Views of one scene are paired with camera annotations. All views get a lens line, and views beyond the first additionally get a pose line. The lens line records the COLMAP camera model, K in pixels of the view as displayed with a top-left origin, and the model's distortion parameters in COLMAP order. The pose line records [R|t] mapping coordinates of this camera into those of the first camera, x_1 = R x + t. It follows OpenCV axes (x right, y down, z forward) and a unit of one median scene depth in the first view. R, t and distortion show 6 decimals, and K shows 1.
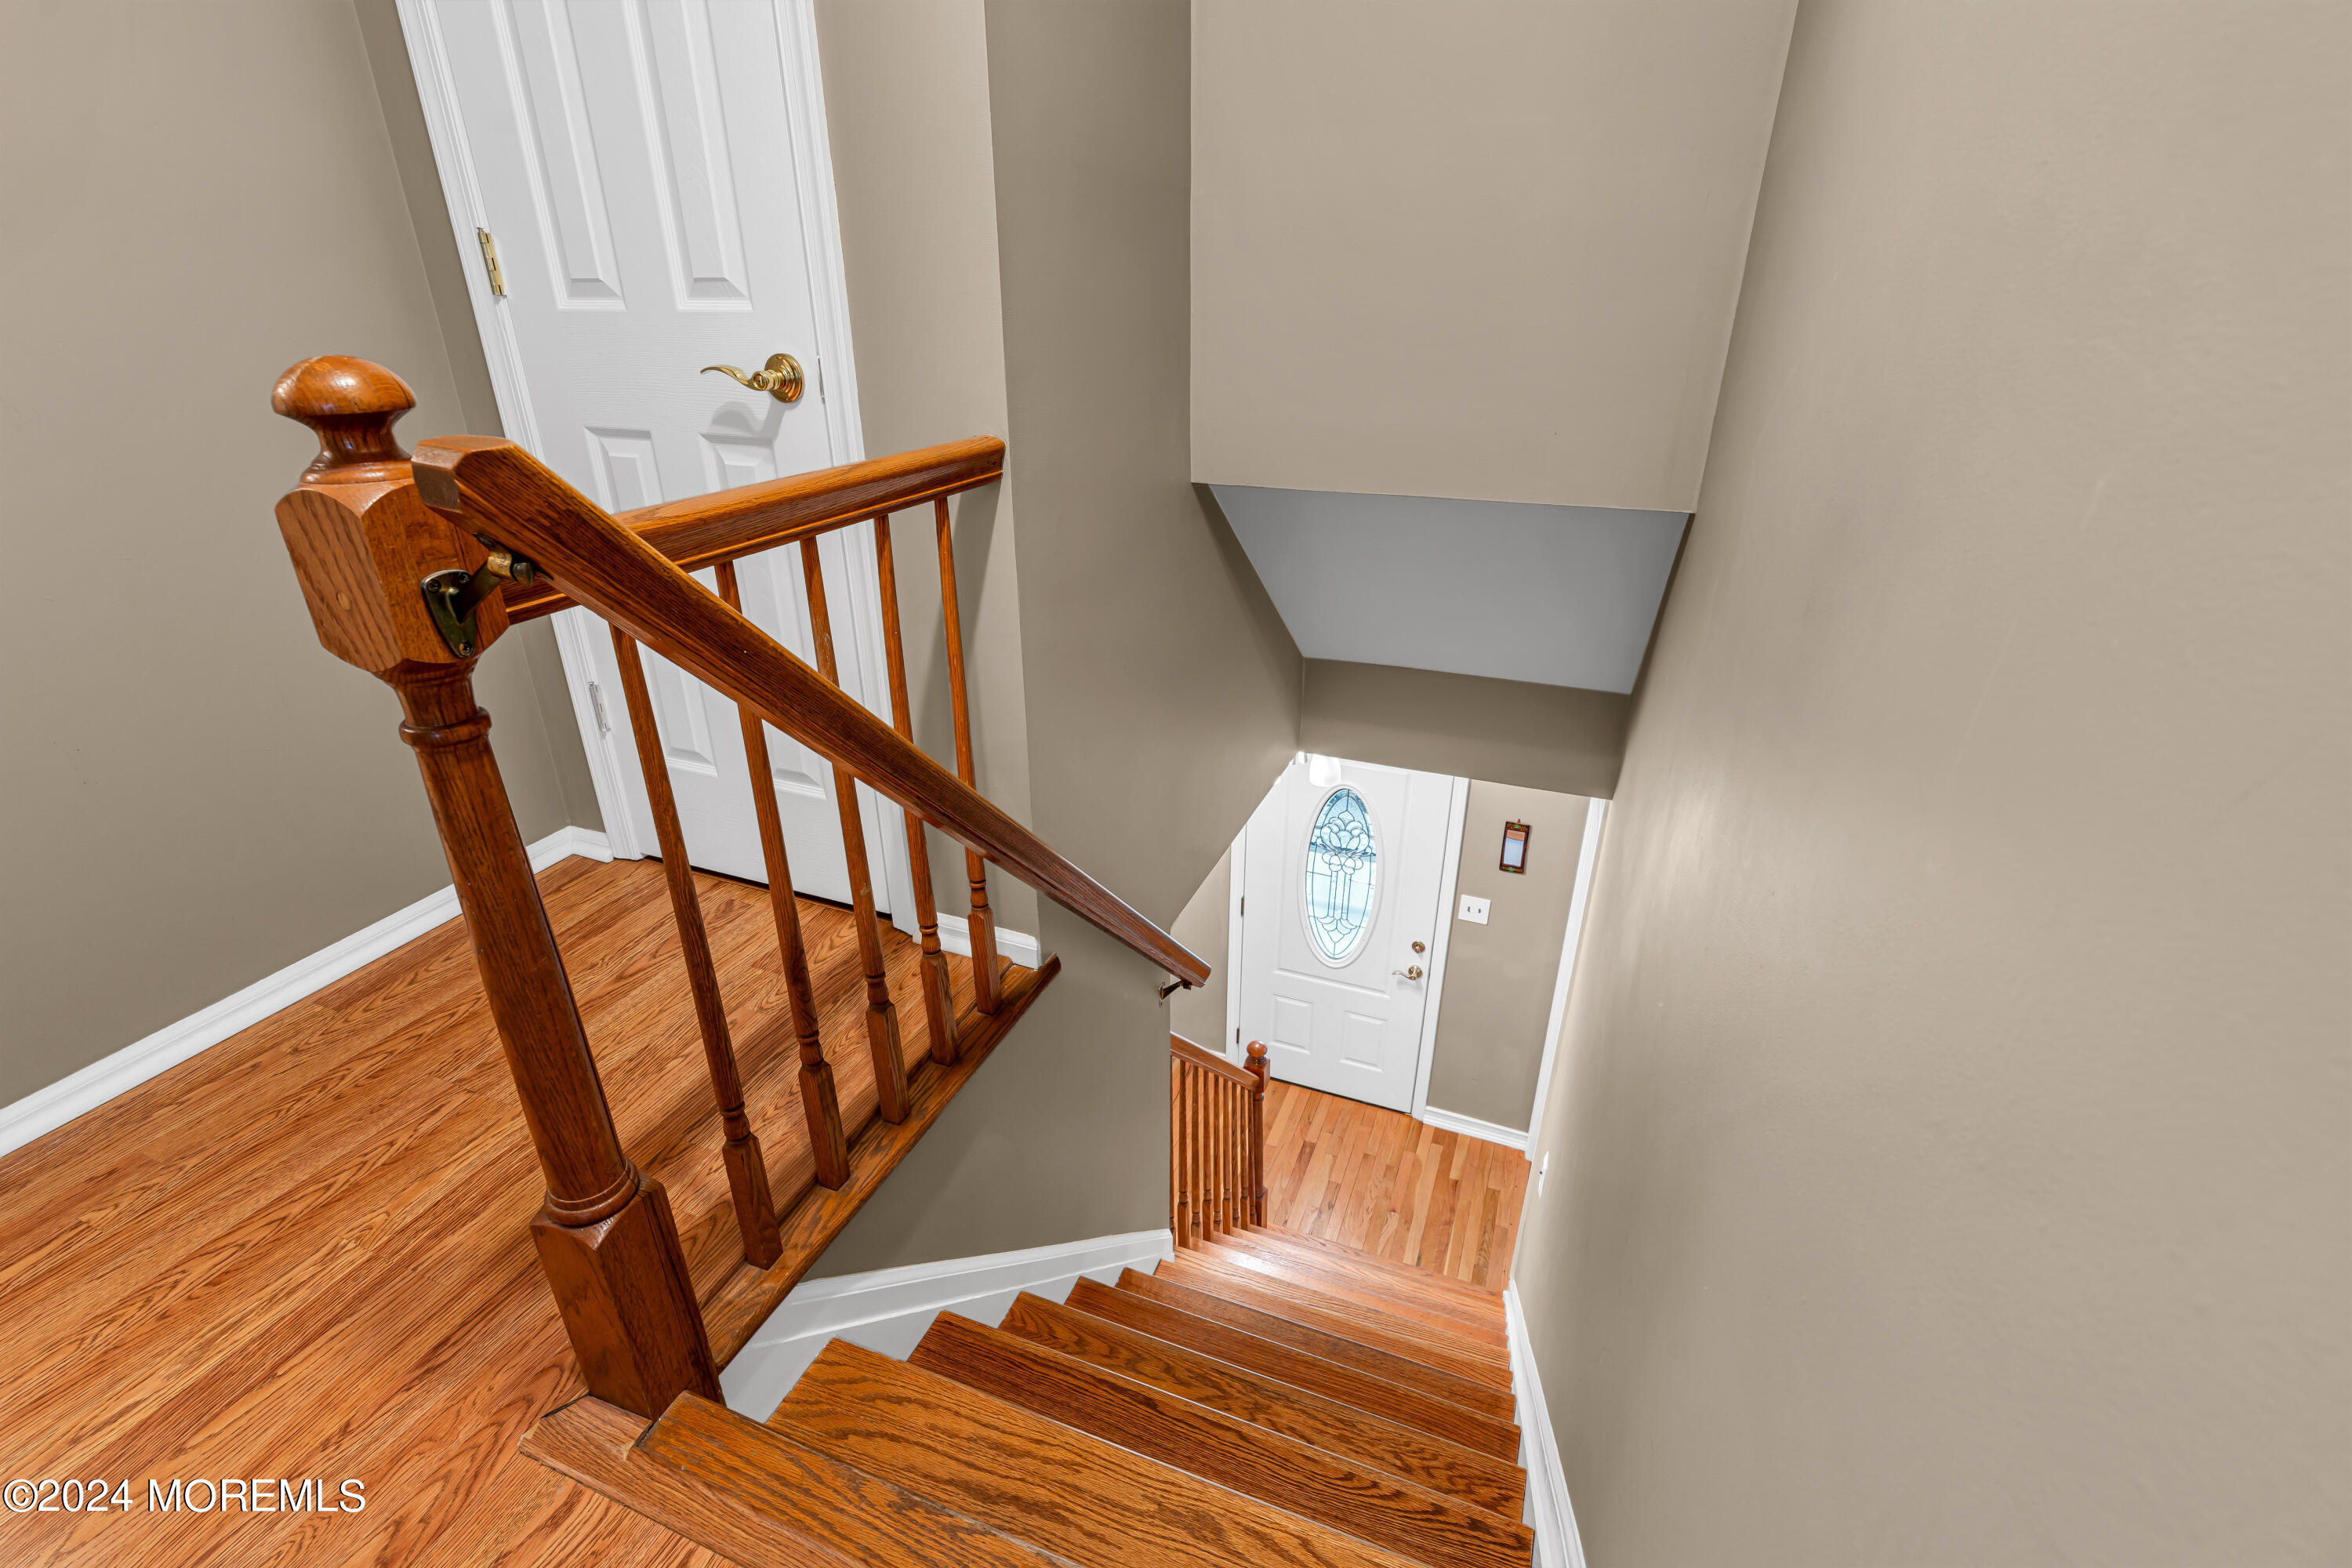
lens RADIAL K [[1056.5, 0, 1179.7], [0, 1056.5, 772.0], [0, 0, 1]] dist [-0.002553, 0.000600]
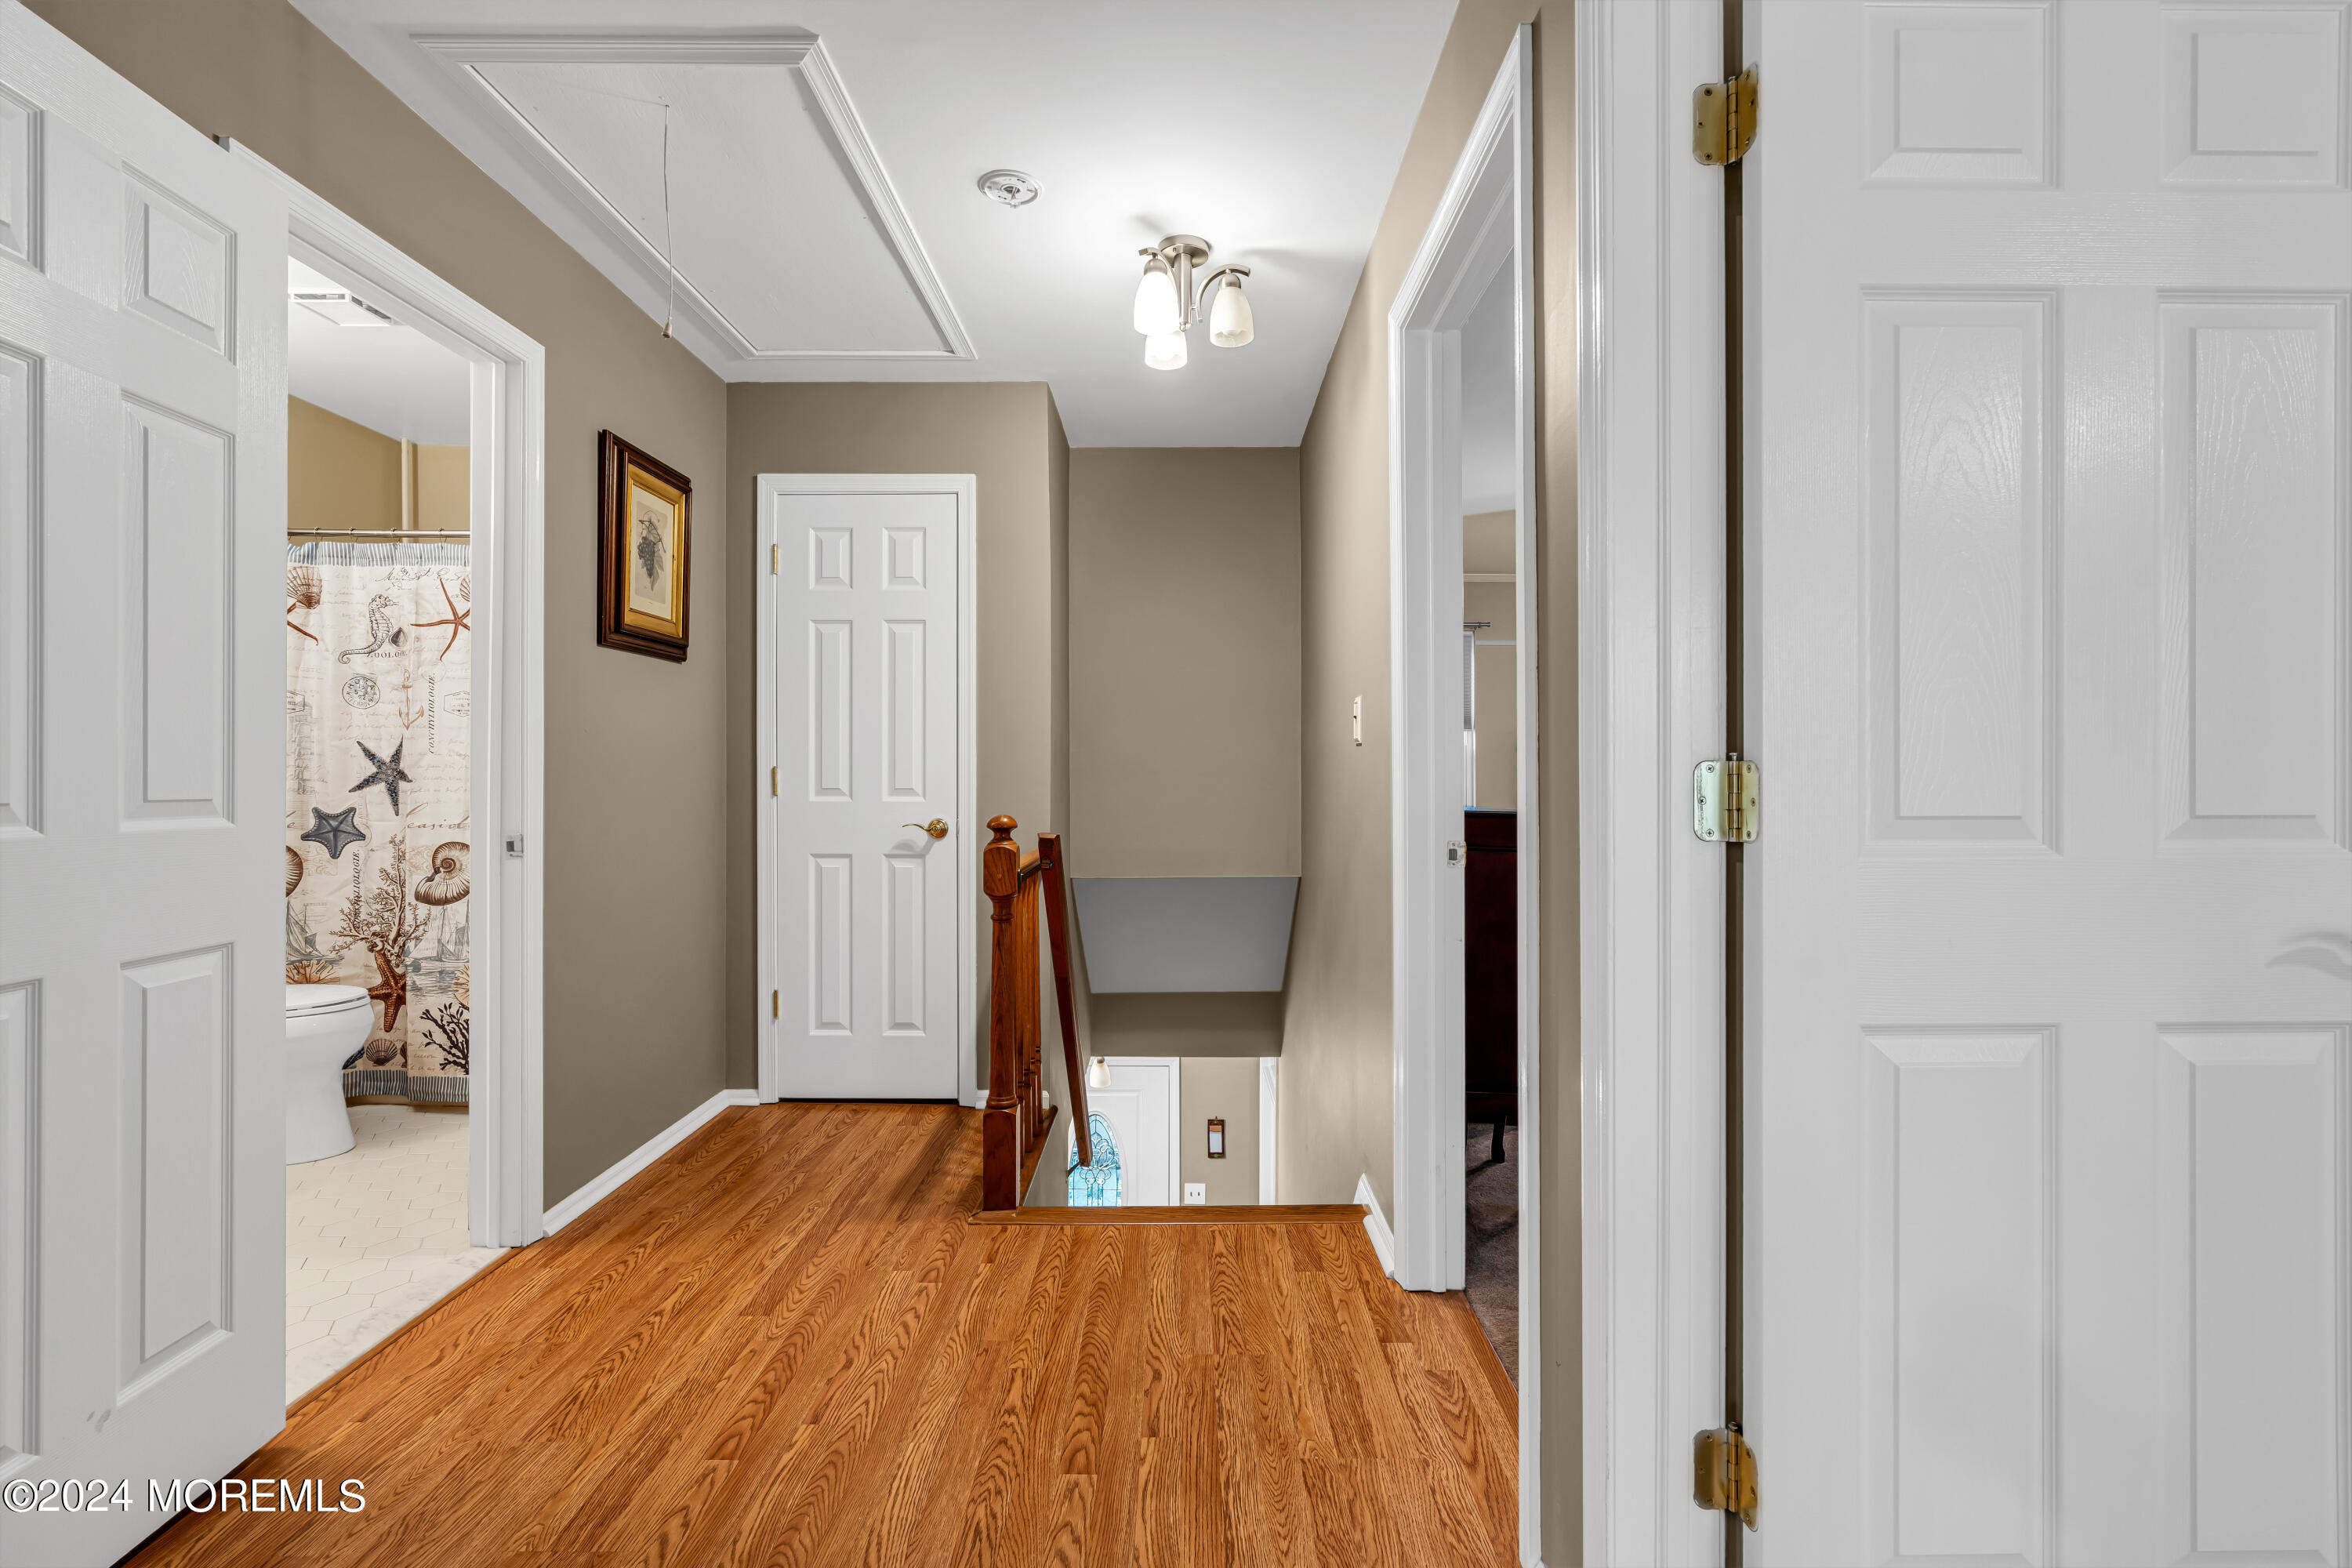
lens RADIAL K [[1056.5, 0, 1183.4], [0, 1056.5, 778.8], [0, 0, 1]] dist [-0.002553, 0.000600]
pose [[0.929544, 0.002843, 0.368700, -0.681077], [0.149660, 0.910981, -0.384339, 0.453647], [-0.336972, 0.412439, 0.846371, -1.077828]]
